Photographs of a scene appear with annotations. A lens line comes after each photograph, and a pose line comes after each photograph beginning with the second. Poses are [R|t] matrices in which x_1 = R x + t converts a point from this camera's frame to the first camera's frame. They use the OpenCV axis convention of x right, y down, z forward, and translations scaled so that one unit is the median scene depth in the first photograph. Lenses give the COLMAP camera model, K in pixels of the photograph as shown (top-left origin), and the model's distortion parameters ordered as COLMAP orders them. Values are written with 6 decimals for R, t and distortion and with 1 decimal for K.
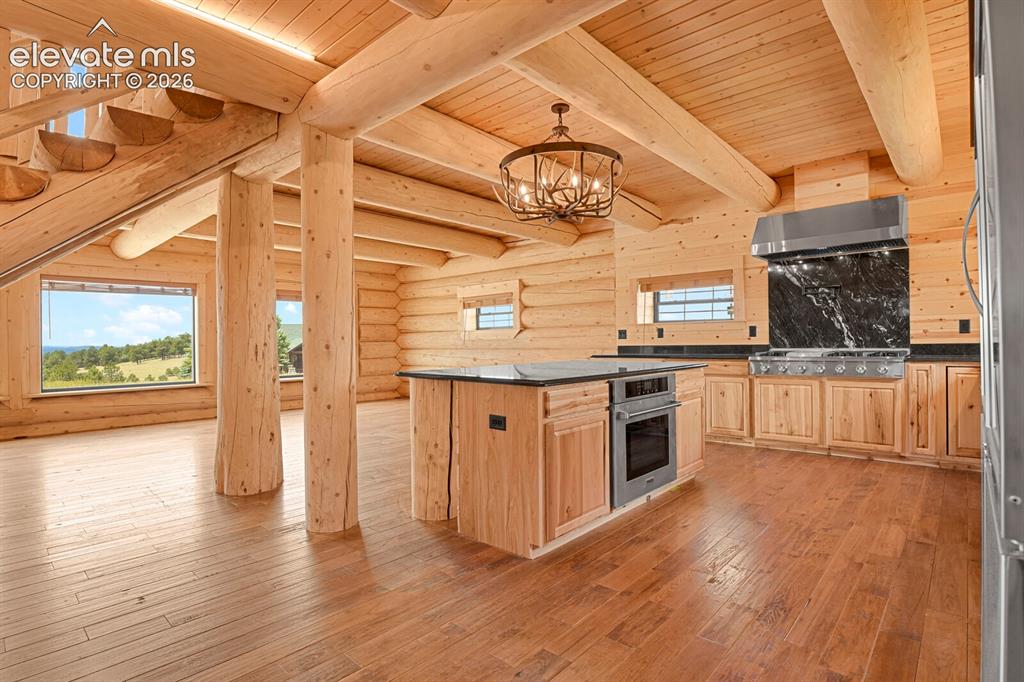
lens RADIAL K [[509.1, 0, 519.4], [0, 509.1, 341.3], [0, 0, 1]] dist [-0.037915, -0.000663]
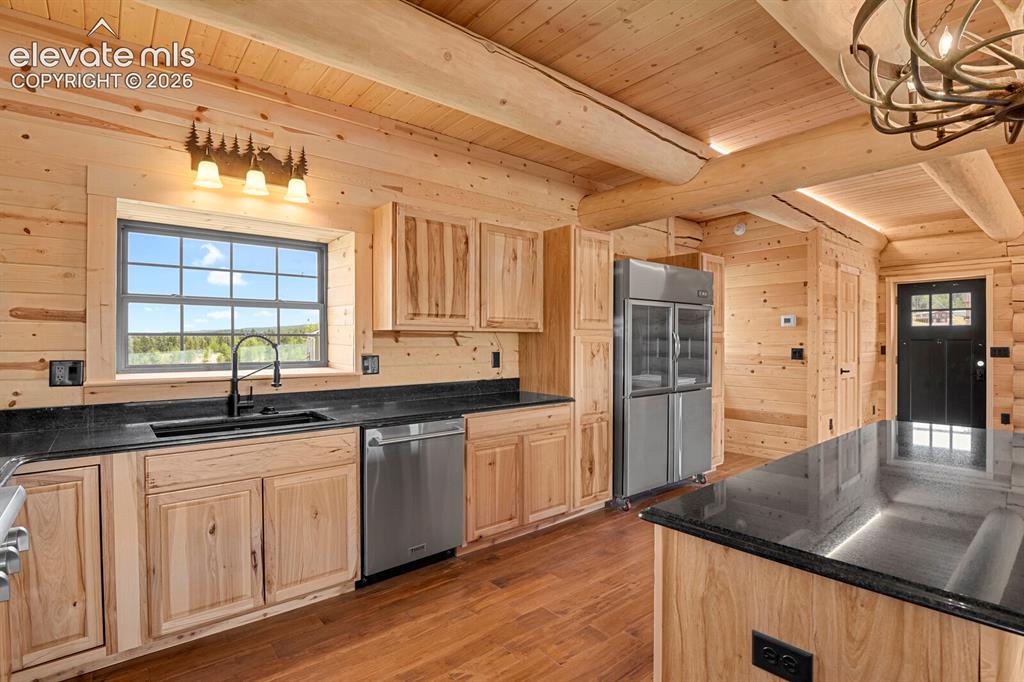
lens RADIAL K [[498.1, 0, 518.2], [0, 498.1, 341.5], [0, 0, 1]] dist [-0.023673, -0.006580]
pose [[-0.989619, 0.017043, 0.142699, 0.312291], [0.016915, 0.999855, -0.002109, -0.047151], [-0.142714, 0.000327, -0.989764, 1.024187]]
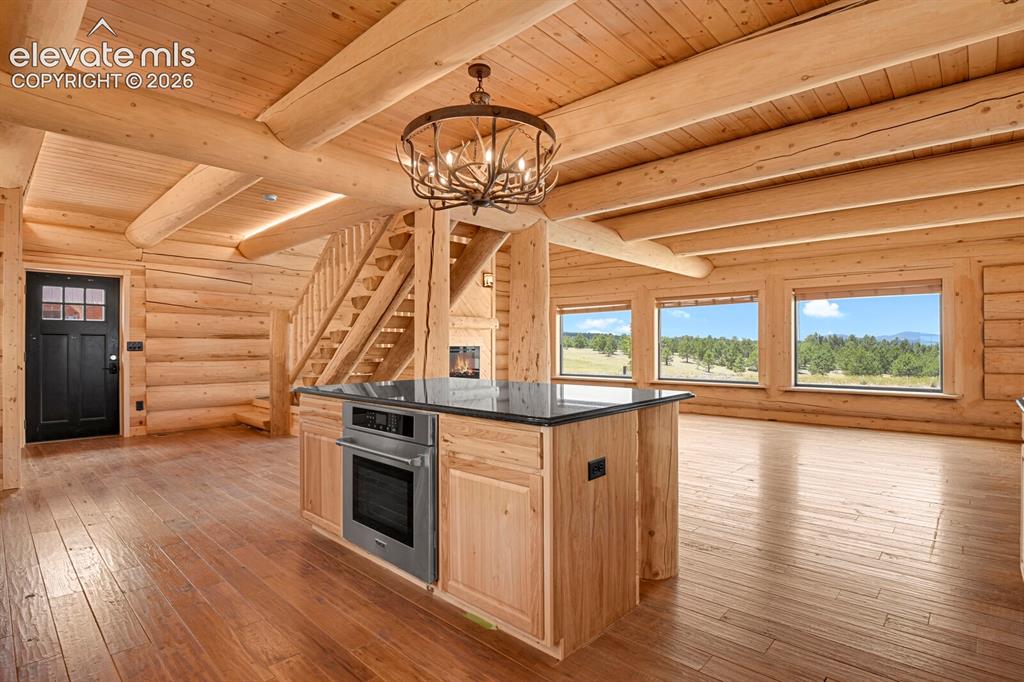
lens RADIAL K [[509.1, 0, 519.4], [0, 509.1, 341.3], [0, 0, 1]] dist [-0.037915, -0.000663]
pose [[-0.017887, 0.004159, -0.999831, 0.632361], [0.003524, 0.999985, 0.004096, -0.020191], [0.999834, -0.003450, -0.017902, 0.764157]]
